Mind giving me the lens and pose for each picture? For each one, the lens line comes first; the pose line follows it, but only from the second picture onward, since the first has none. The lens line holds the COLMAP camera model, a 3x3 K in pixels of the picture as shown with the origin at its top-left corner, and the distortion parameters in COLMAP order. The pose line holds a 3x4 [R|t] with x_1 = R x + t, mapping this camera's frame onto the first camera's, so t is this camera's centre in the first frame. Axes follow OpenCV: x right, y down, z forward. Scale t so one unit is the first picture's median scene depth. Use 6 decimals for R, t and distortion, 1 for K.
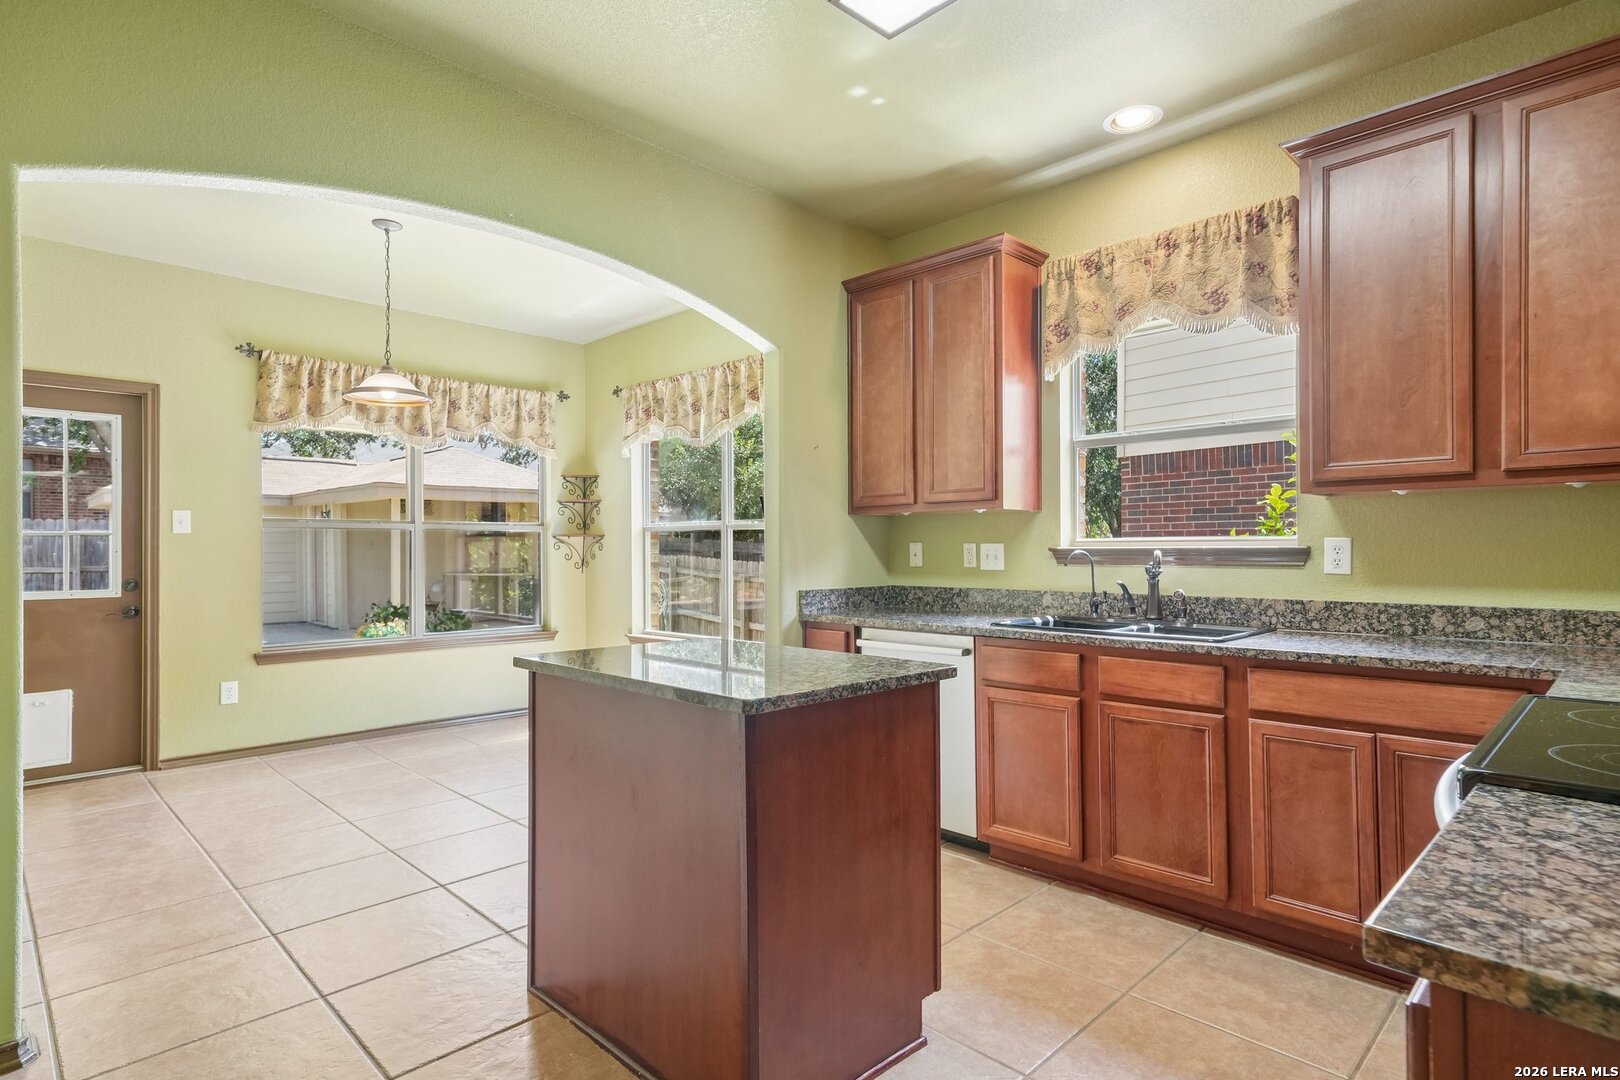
lens RADIAL K [[828.0, 0, 810.7], [0, 828.0, 548.7], [0, 0, 1]] dist [0.018580, 0.001584]
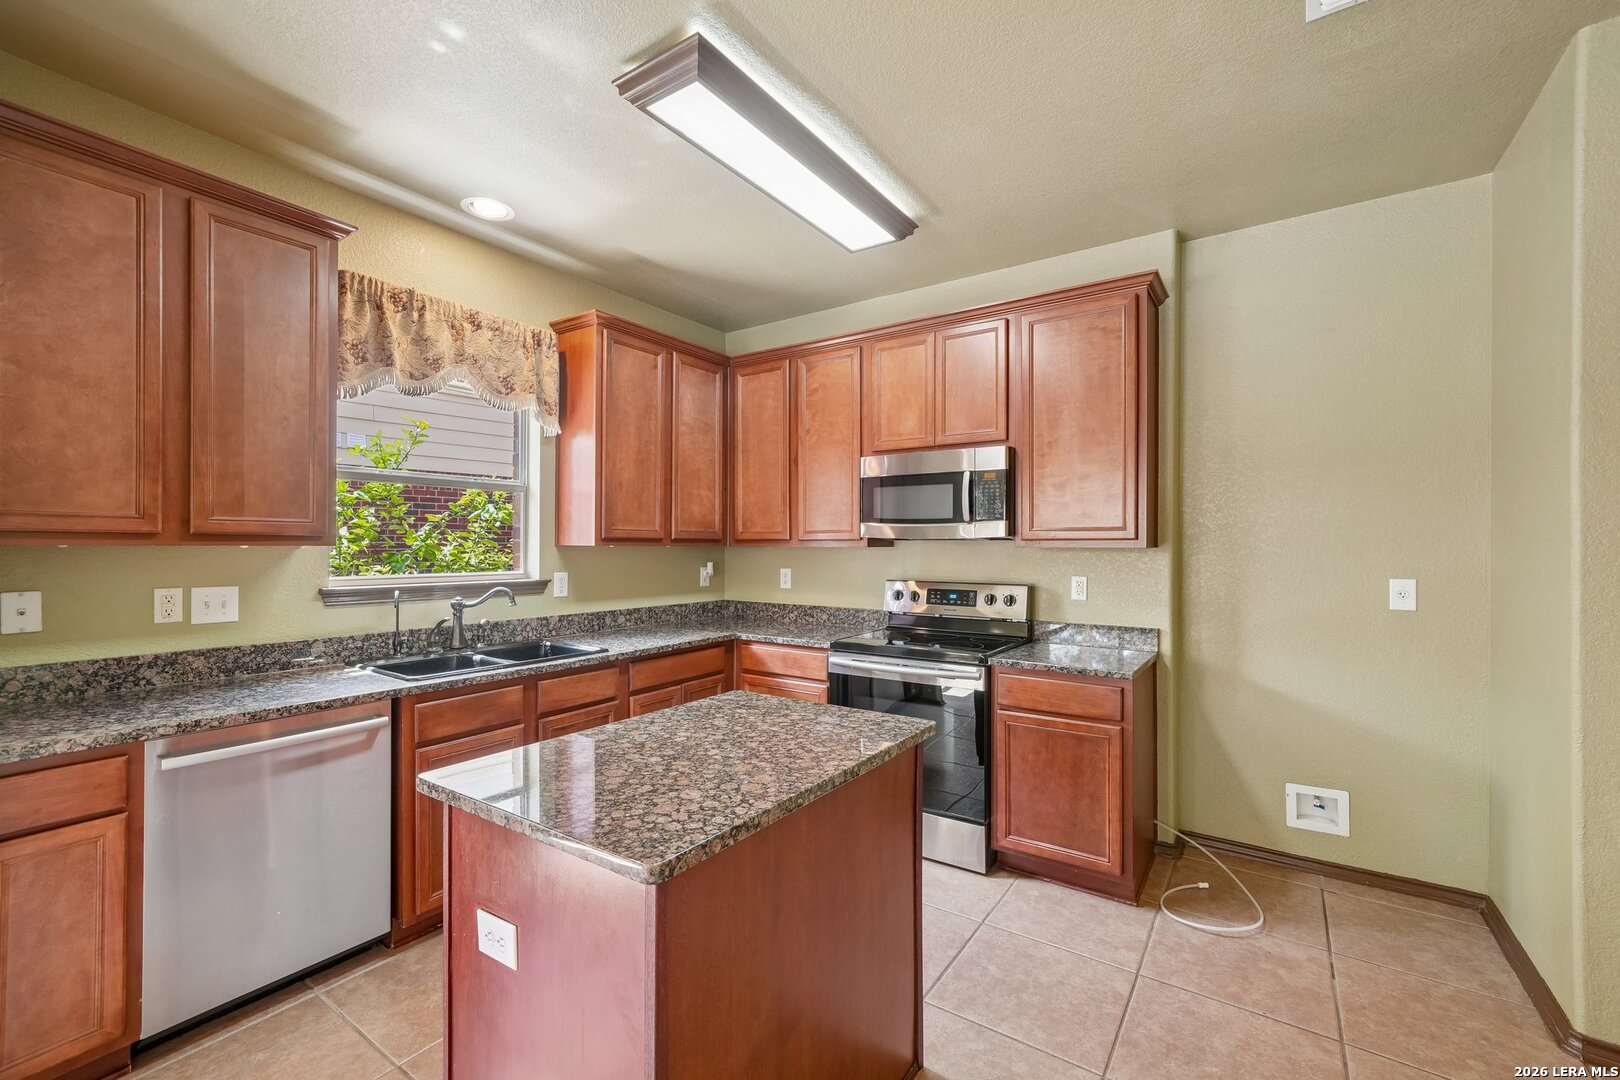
lens RADIAL K [[681.9, 0, 808.0], [0, 681.9, 545.2], [0, 0, 1]] dist [-0.000303, 0.000443]
pose [[-0.178174, 0.004114, 0.983990, -0.592264], [-0.003501, 0.999982, -0.004815, -0.052419], [-0.983993, -0.004303, -0.178156, 0.718656]]
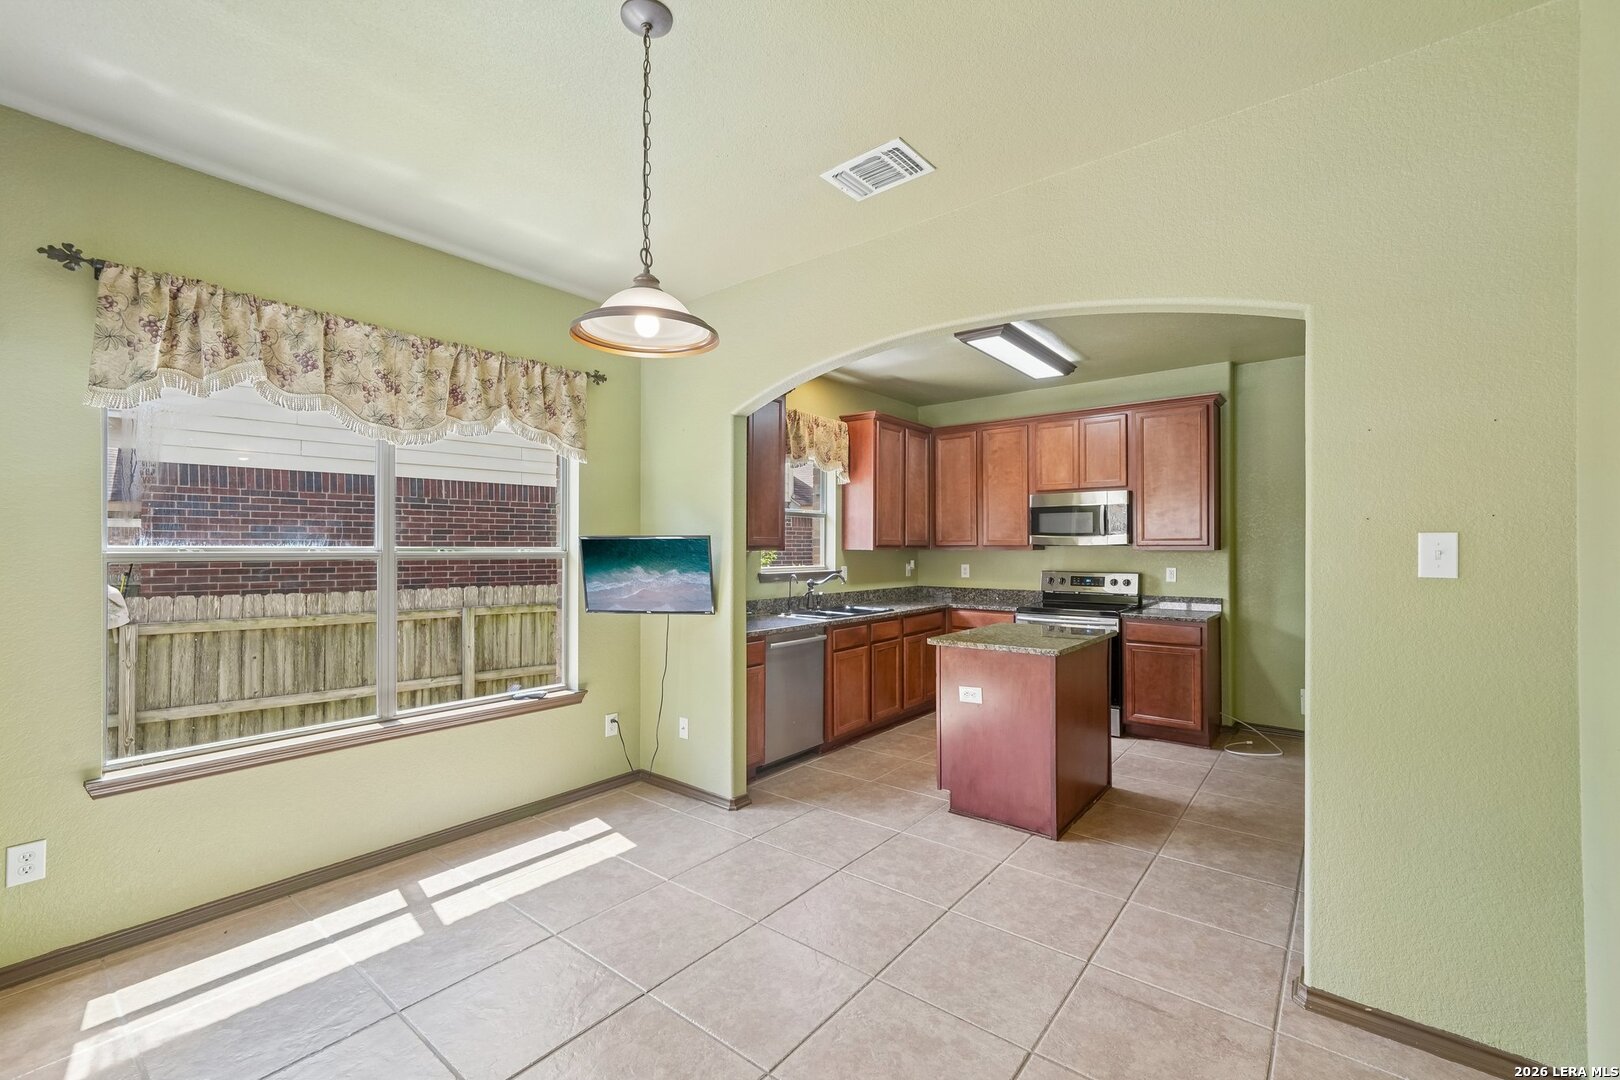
lens RADIAL K [[681.9, 0, 805.6], [0, 681.9, 543.4], [0, 0, 1]] dist [-0.000303, 0.000443]
pose [[-0.107775, 0.010590, 0.994119, -1.241797], [-0.000602, 0.999942, -0.010718, -0.053463], [-0.994175, -0.001754, -0.107762, 1.220362]]
